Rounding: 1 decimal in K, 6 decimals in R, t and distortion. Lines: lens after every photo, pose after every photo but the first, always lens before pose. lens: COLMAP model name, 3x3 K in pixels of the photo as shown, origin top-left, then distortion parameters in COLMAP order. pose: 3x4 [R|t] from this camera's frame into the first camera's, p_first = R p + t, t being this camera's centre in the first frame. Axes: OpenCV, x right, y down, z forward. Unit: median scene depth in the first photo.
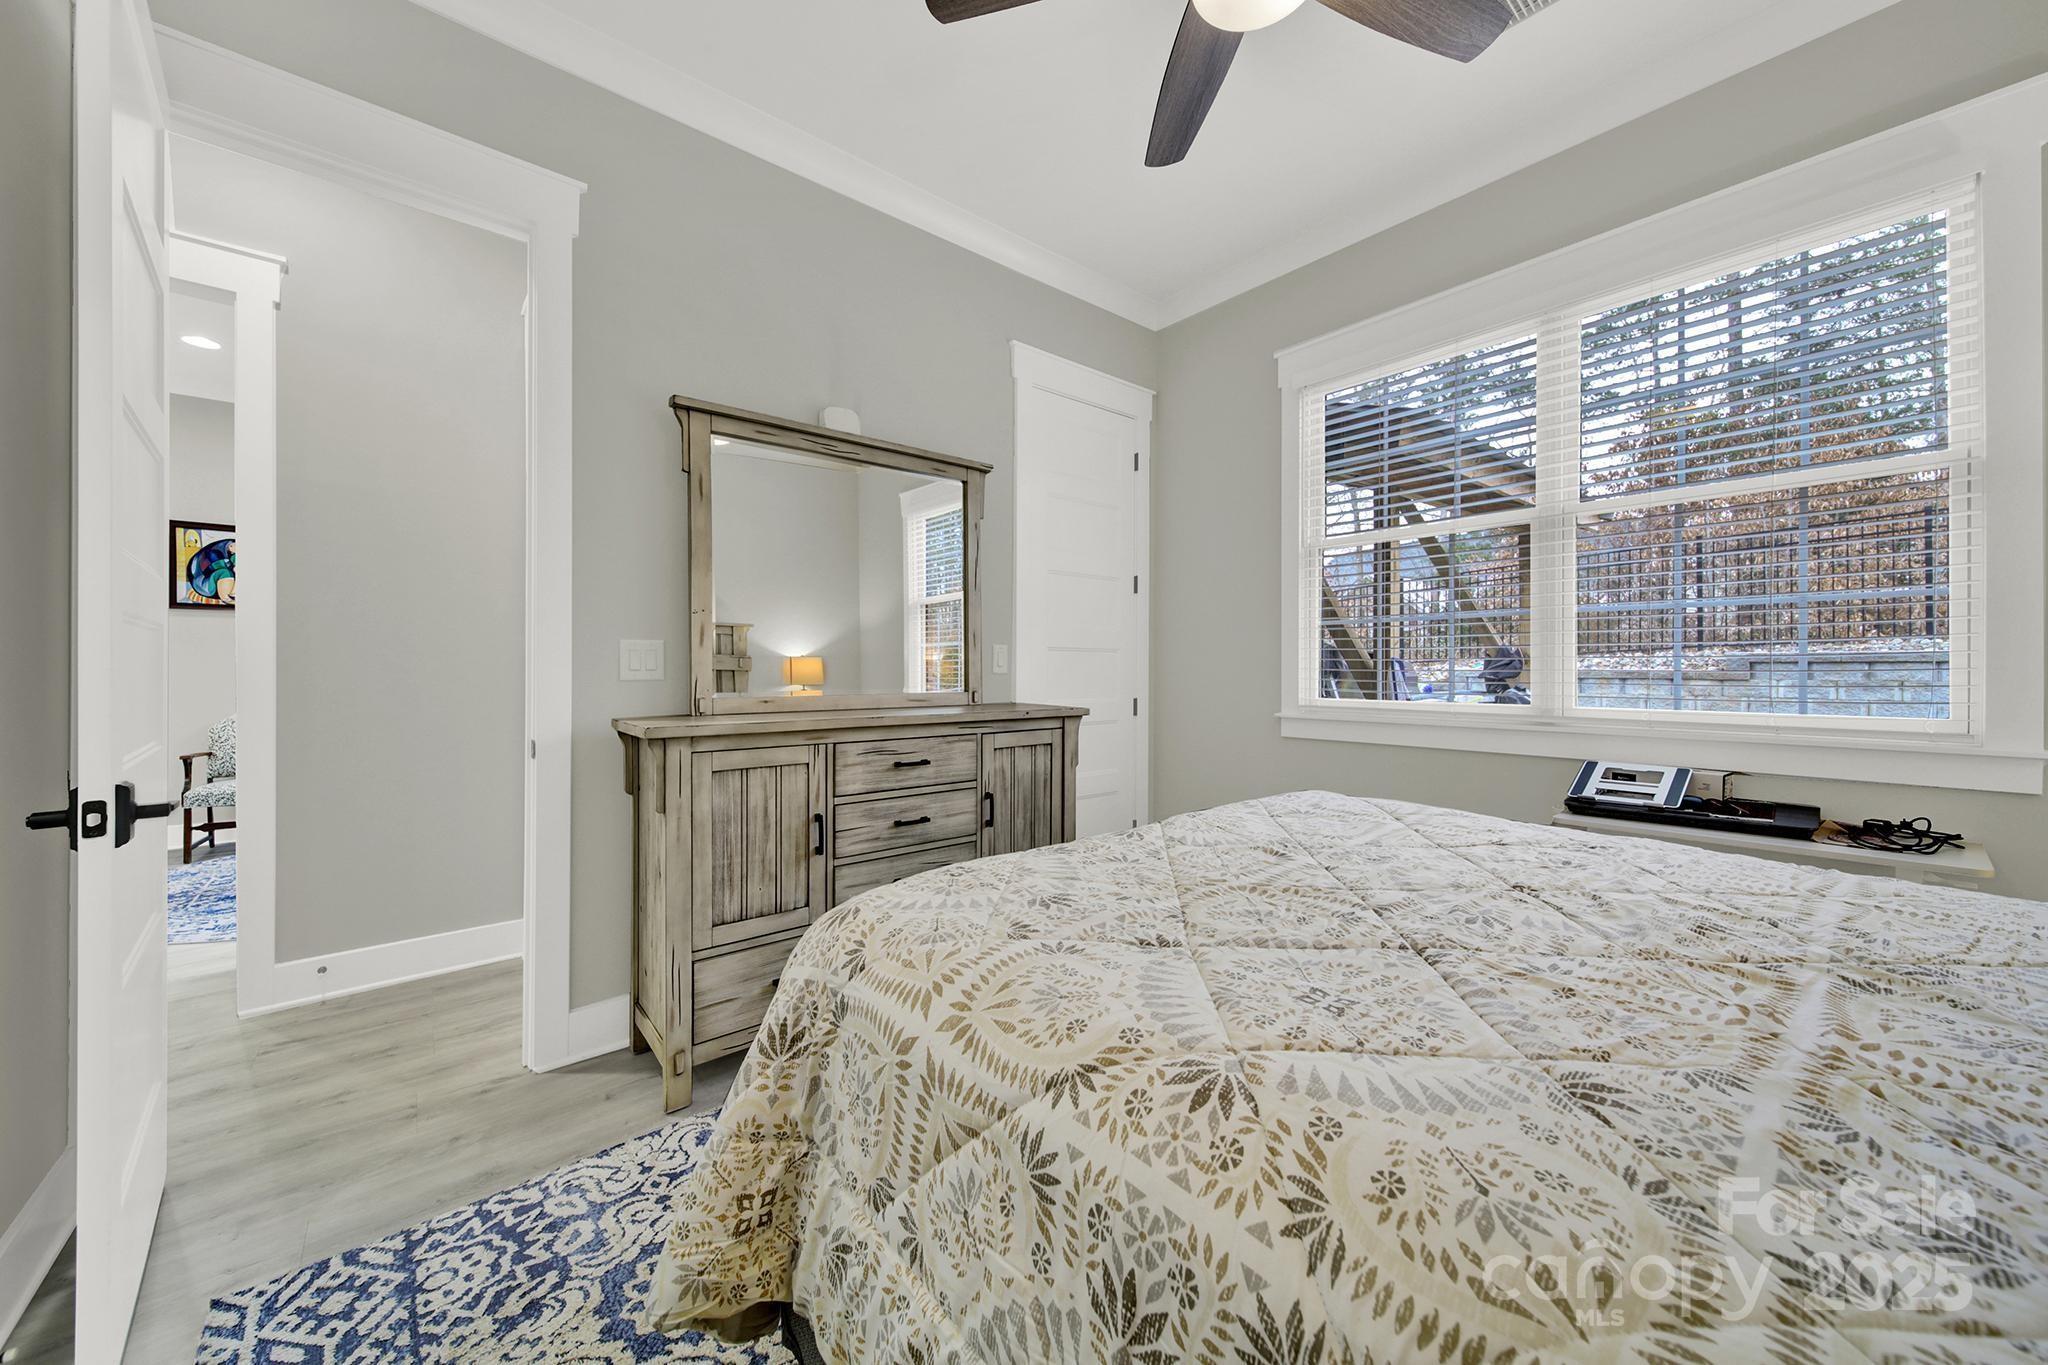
lens RADIAL K [[746.8, 0, 1038.4], [0, 746.8, 676.1], [0, 0, 1]] dist [-0.004874, -0.000464]
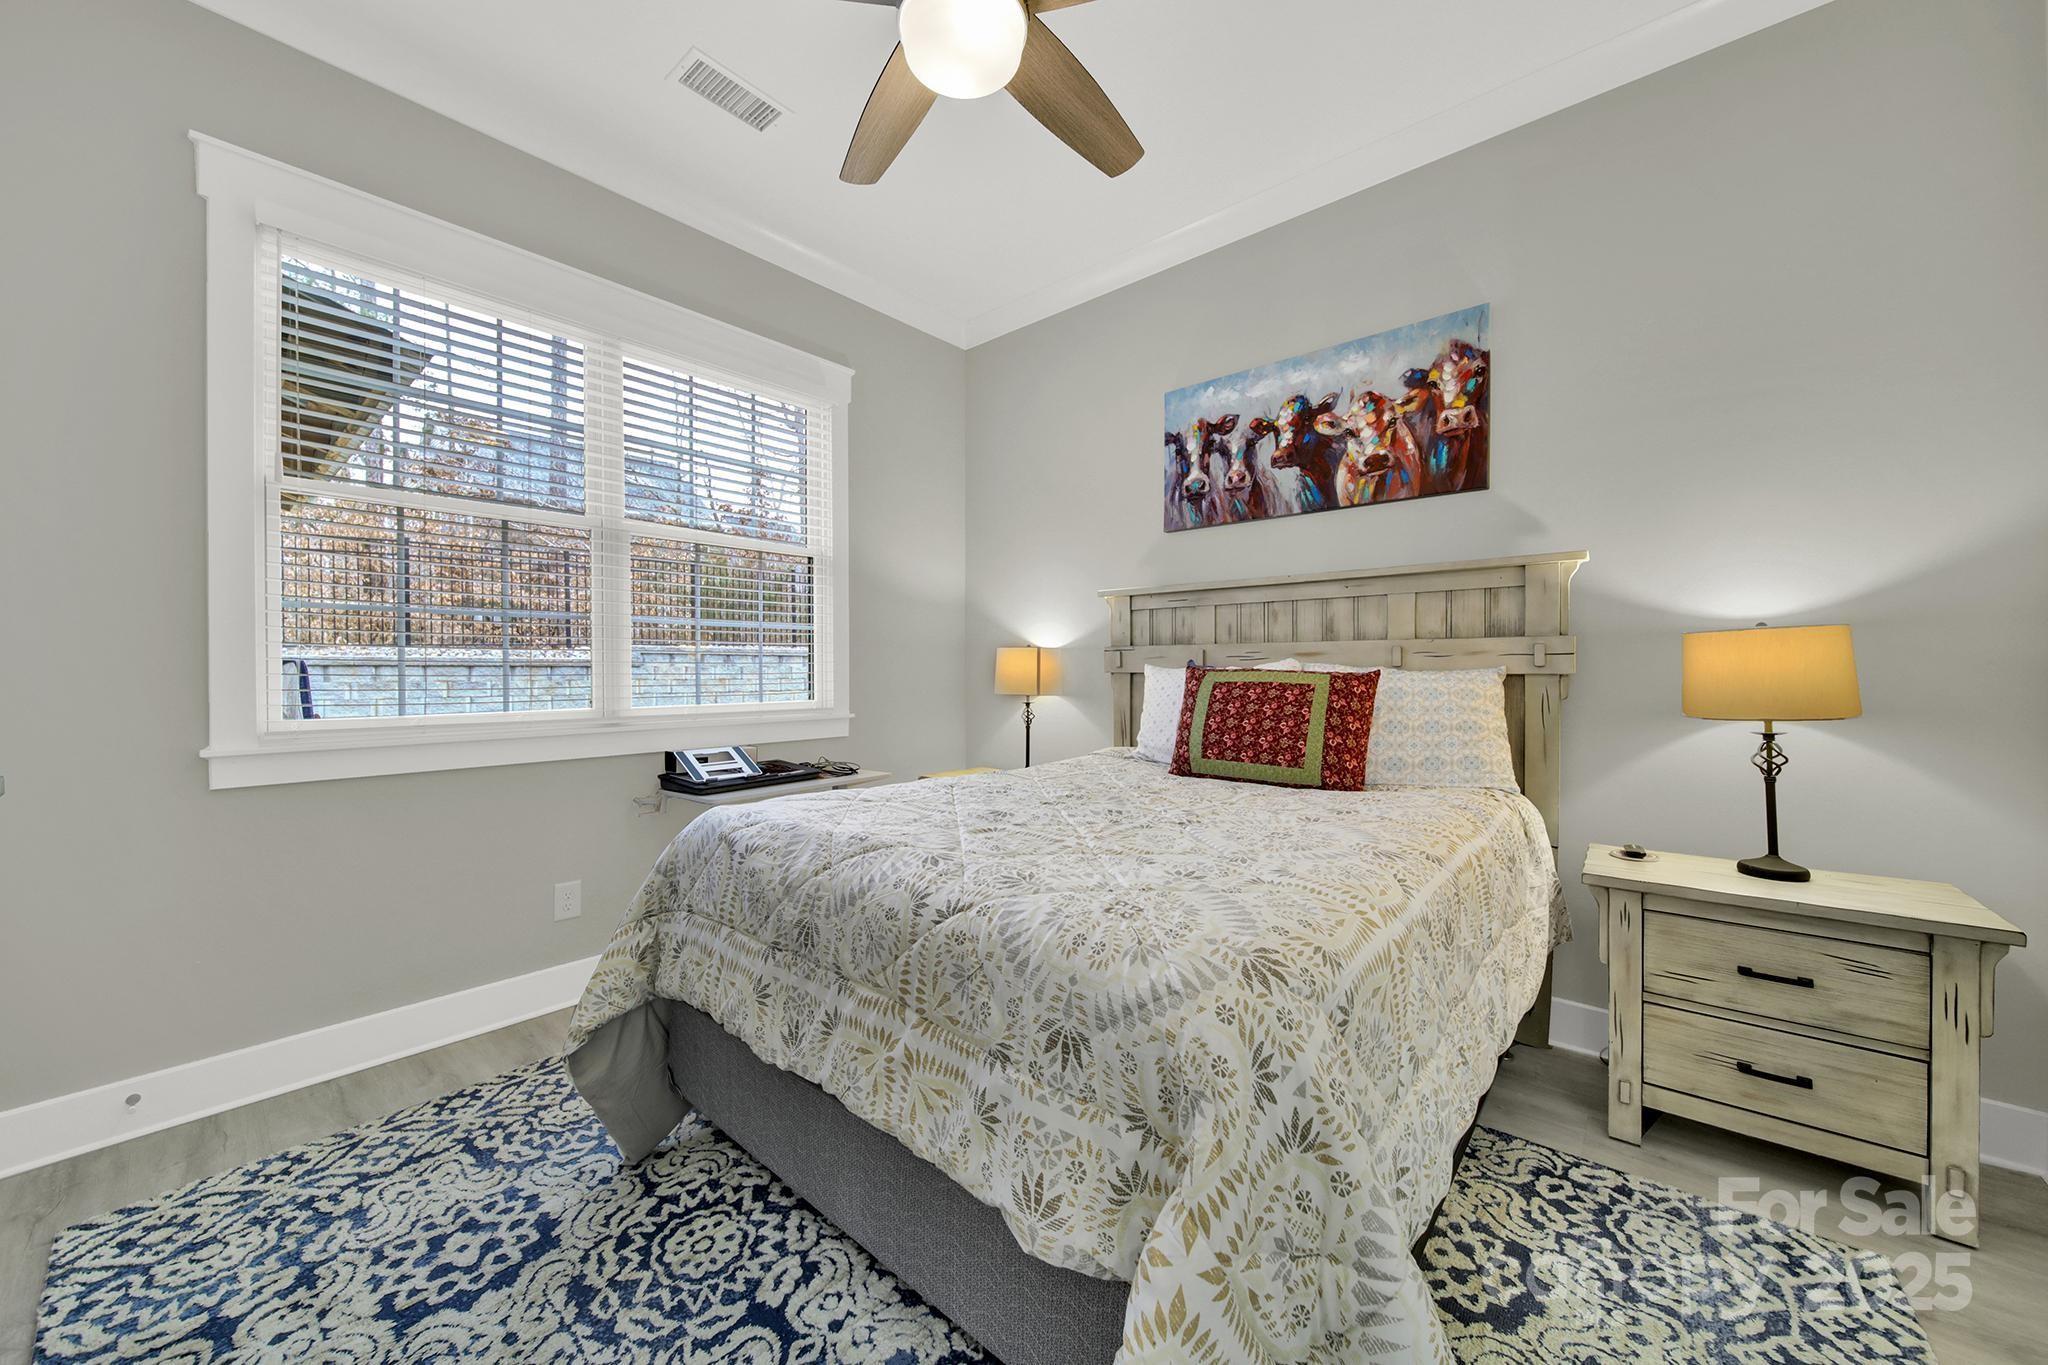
lens RADIAL K [[746.8, 0, 1015.9], [0, 746.8, 676.8], [0, 0, 1]] dist [-0.004874, -0.000464]
pose [[-0.150492, -0.009551, 0.988565, -0.366565], [0.012666, 0.999853, 0.011588, -0.007519], [-0.988530, 0.014265, -0.150349, 0.486086]]
